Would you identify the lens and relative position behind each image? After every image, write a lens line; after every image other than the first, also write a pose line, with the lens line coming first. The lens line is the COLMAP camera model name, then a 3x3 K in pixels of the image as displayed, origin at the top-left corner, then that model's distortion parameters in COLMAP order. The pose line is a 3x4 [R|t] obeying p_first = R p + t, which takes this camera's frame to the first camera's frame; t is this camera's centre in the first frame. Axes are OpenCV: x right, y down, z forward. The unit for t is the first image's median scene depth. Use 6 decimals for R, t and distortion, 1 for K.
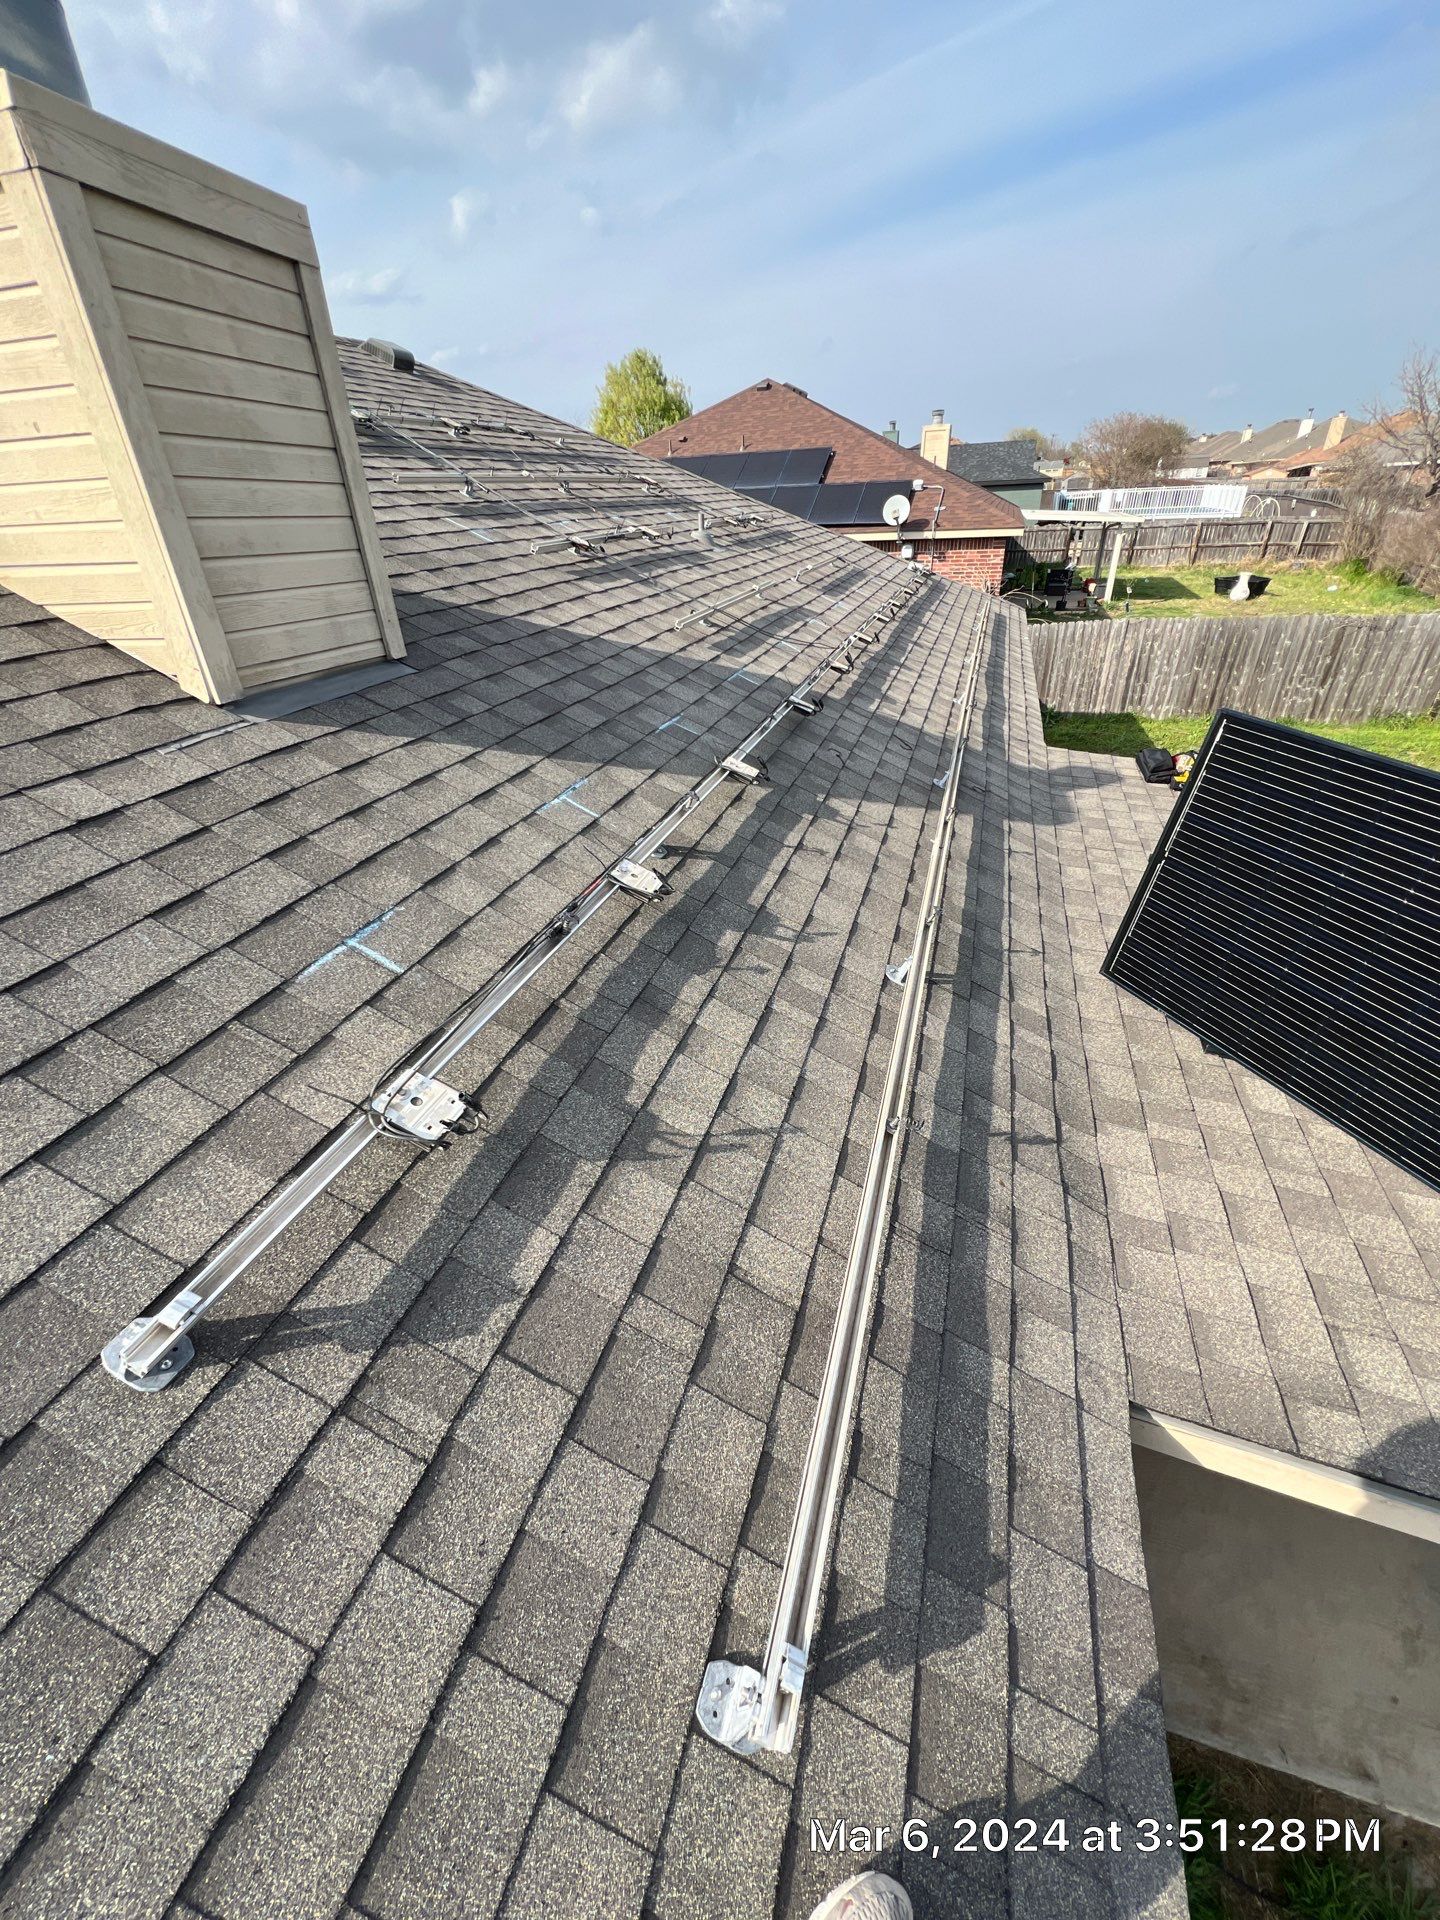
lens RADIAL K [[769.6, 0, 715.8], [0, 769.6, 957.2], [0, 0, 1]] dist [-0.002565, 0.000431]
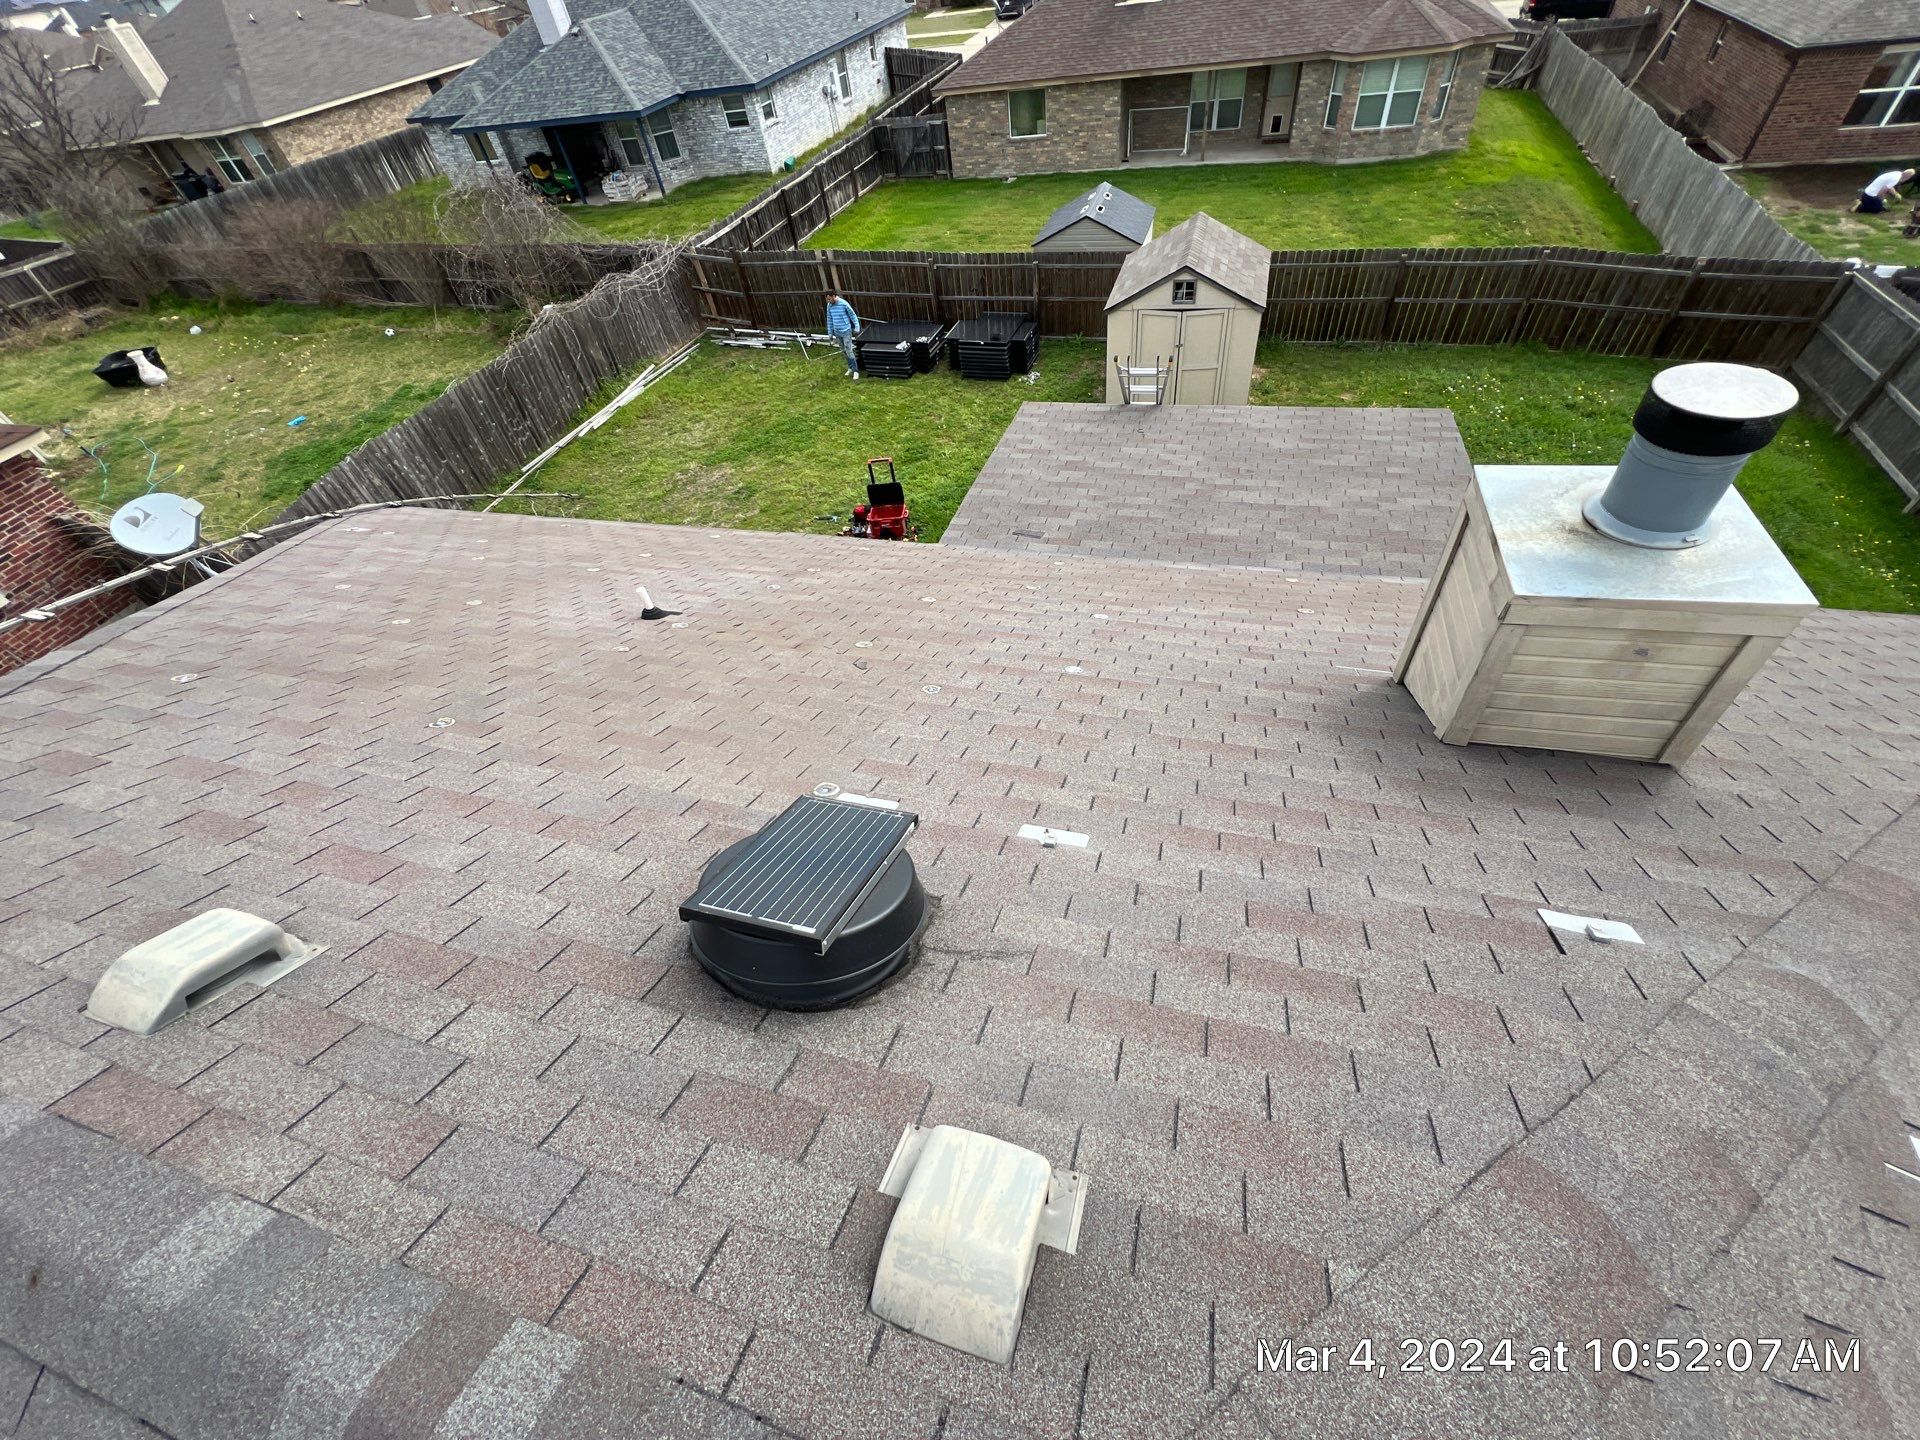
lens RADIAL K [[769.6, 0, 957.9], [0, 769.6, 724.5], [0, 0, 1]] dist [-0.002565, 0.000431]
pose [[-0.022687, -0.707168, 0.706681, -0.254654], [0.610862, 0.549758, 0.569748, -0.289477], [-0.791412, 0.444611, 0.419510, 0.189745]]
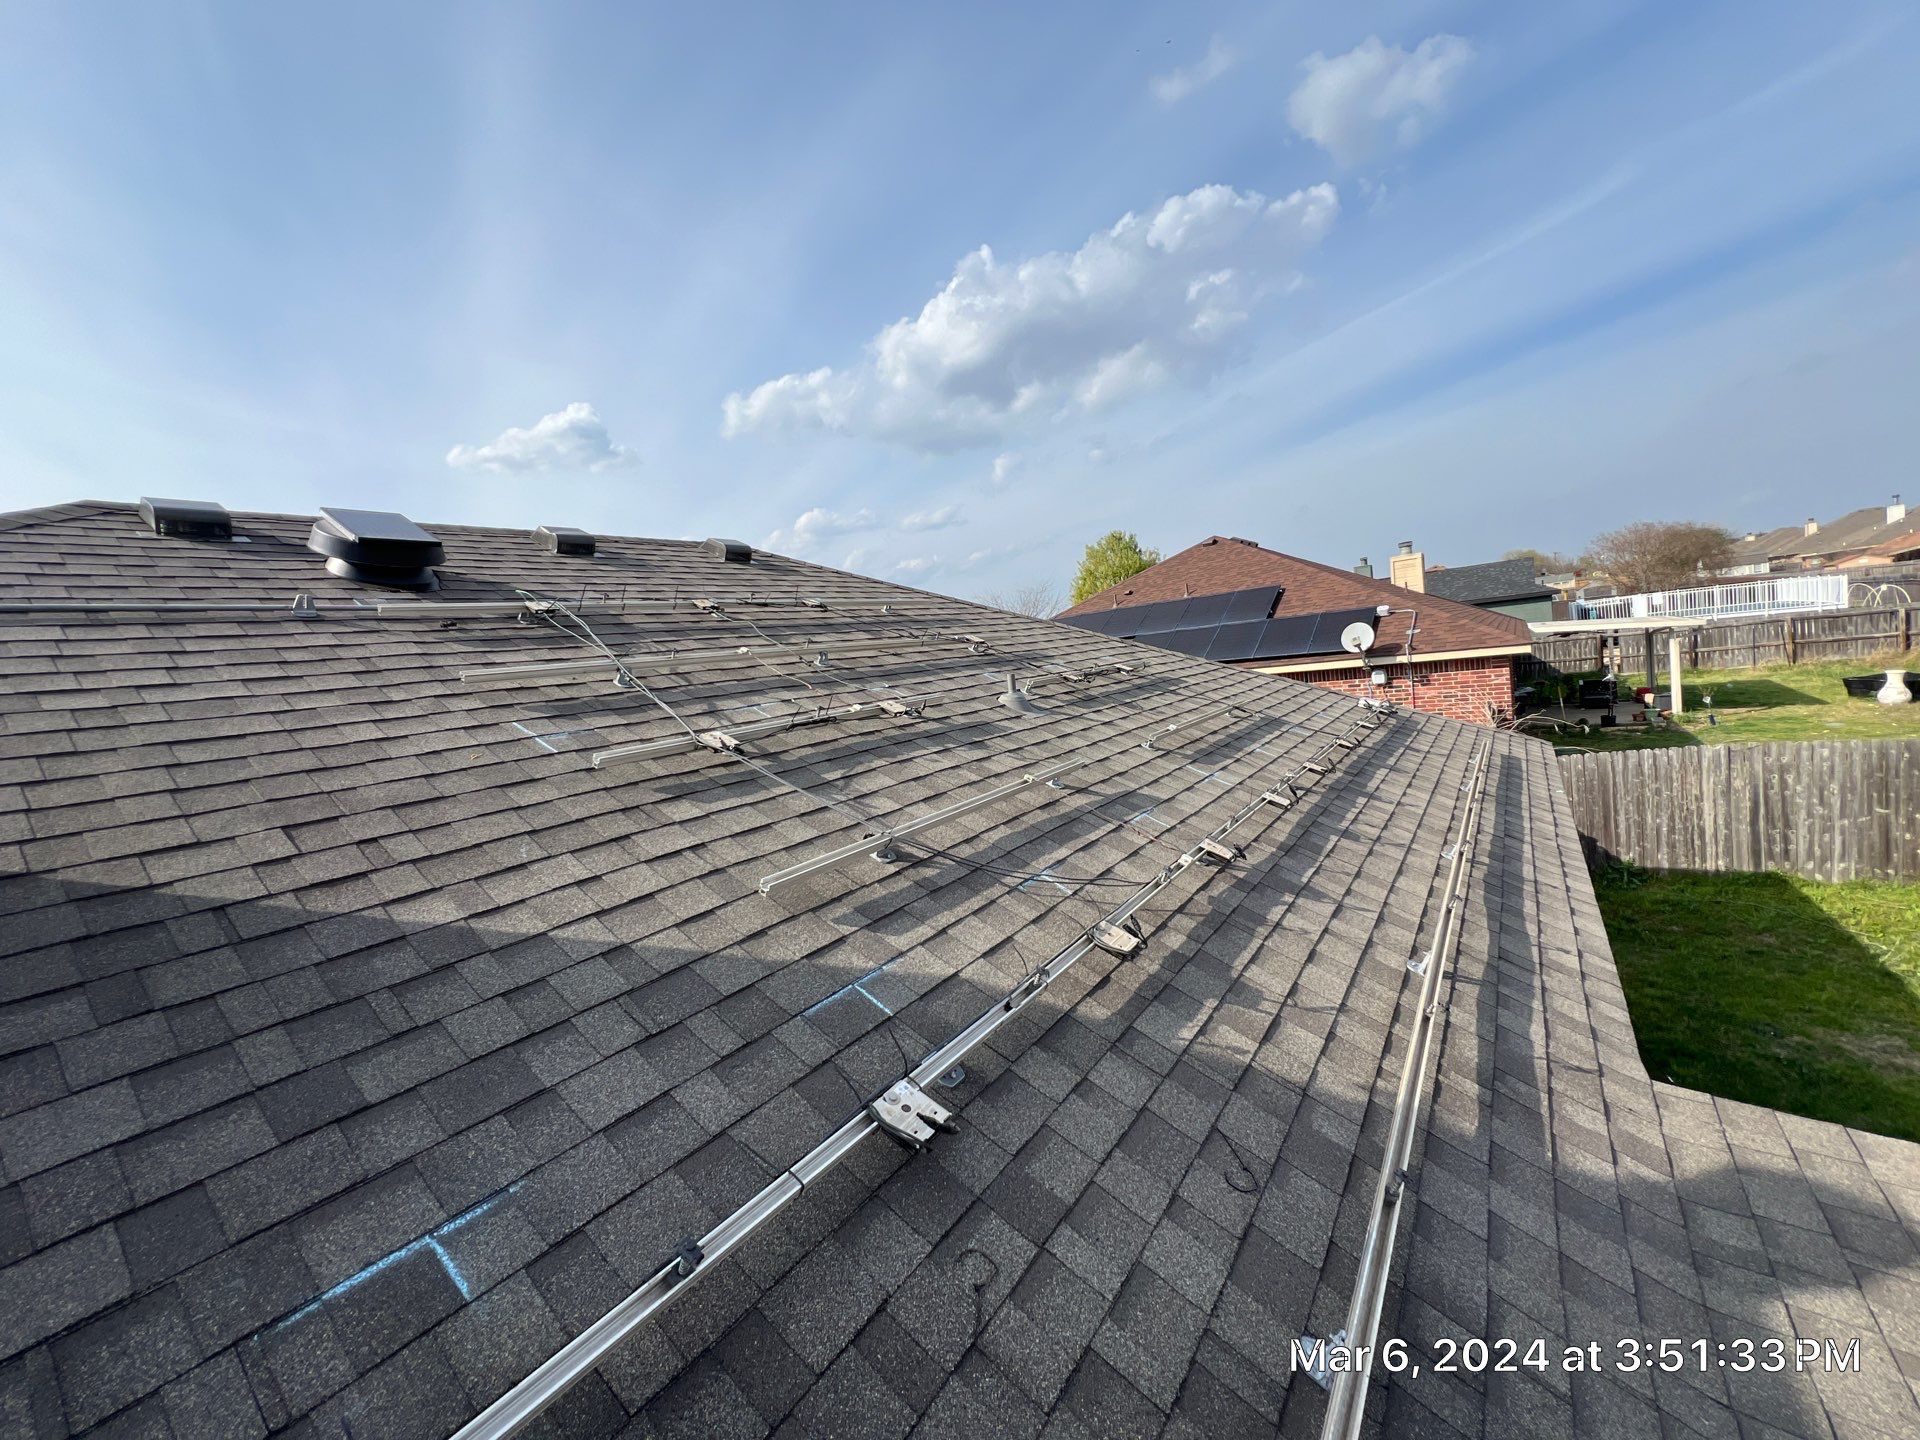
lens RADIAL K [[769.6, 0, 957.9], [0, 769.6, 724.5], [0, 0, 1]] dist [-0.002565, 0.000431]
pose [[0.949939, -0.041942, -0.309607, 0.064585], [-0.092074, 0.909360, -0.405692, -0.084063], [0.298560, 0.413890, 0.859975, 0.135143]]
